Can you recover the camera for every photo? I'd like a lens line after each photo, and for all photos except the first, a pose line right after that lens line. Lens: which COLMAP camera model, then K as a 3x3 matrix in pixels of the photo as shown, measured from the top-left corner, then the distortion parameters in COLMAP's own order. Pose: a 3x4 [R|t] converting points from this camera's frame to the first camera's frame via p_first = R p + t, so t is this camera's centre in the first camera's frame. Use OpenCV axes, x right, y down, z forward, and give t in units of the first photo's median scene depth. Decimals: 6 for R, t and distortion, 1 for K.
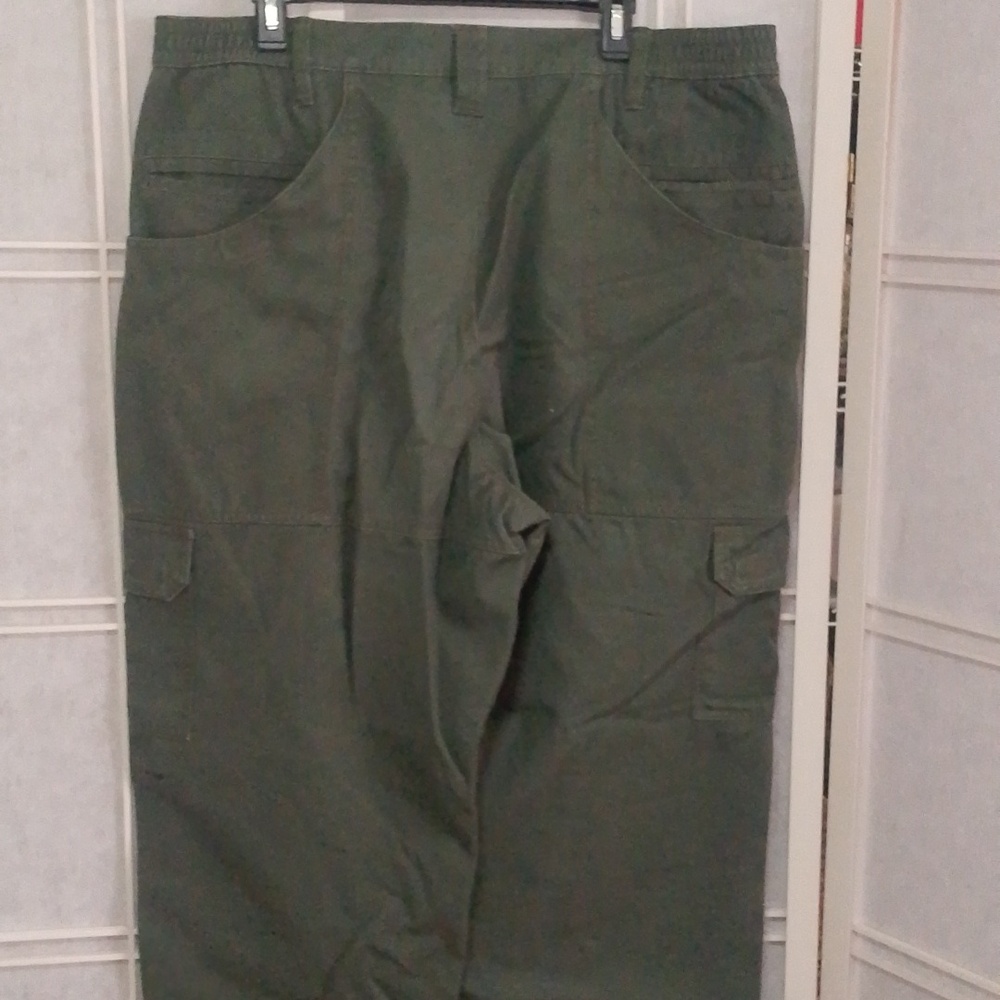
lens RADIAL K [[1754.1, 0, 500.4], [0, 1754.1, 453.8], [0, 0, 1]] dist [0.093779, -0.164285]
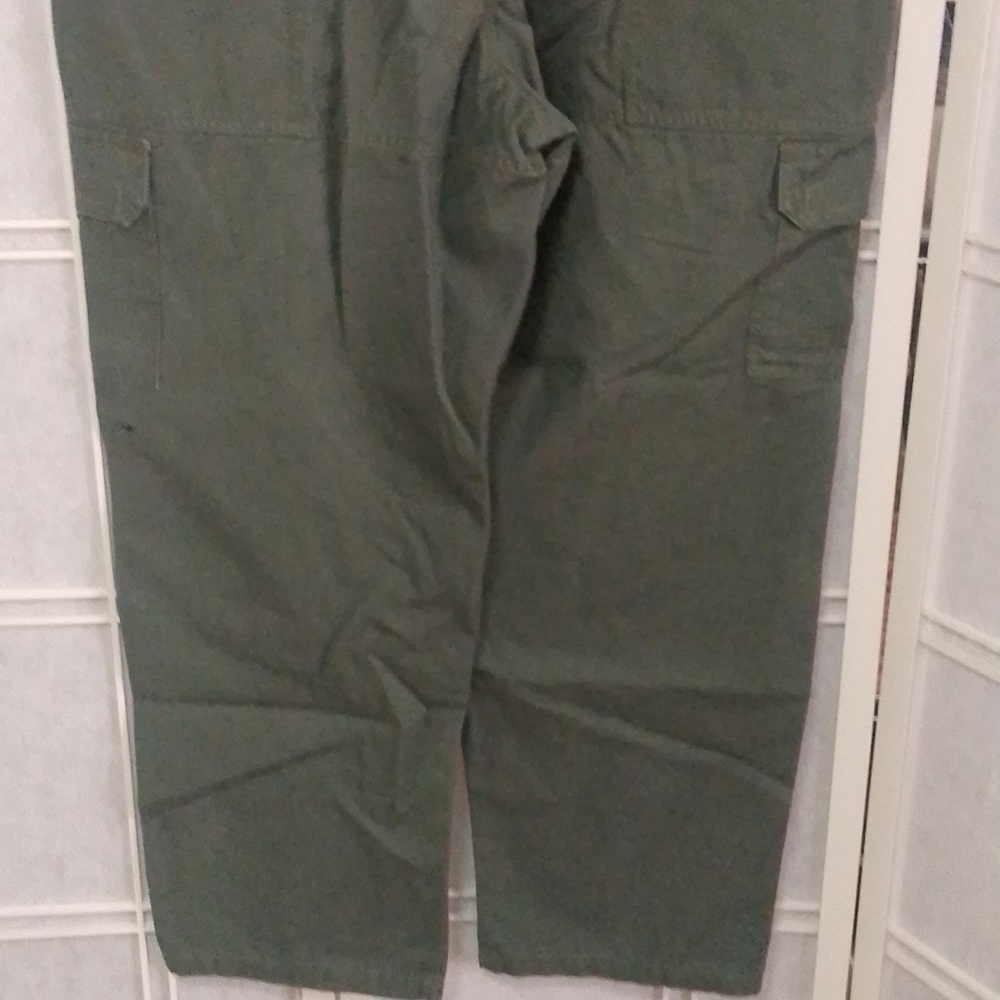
lens RADIAL K [[1754.1, 0, 500.4], [0, 1754.1, 453.8], [0, 0, 1]] dist [0.093779, -0.164285]
pose [[0.998713, 0.019130, -0.046974, 0.031861], [-0.008662, 0.976872, 0.213651, 0.008442], [0.049975, -0.212970, 0.975780, 0.164811]]
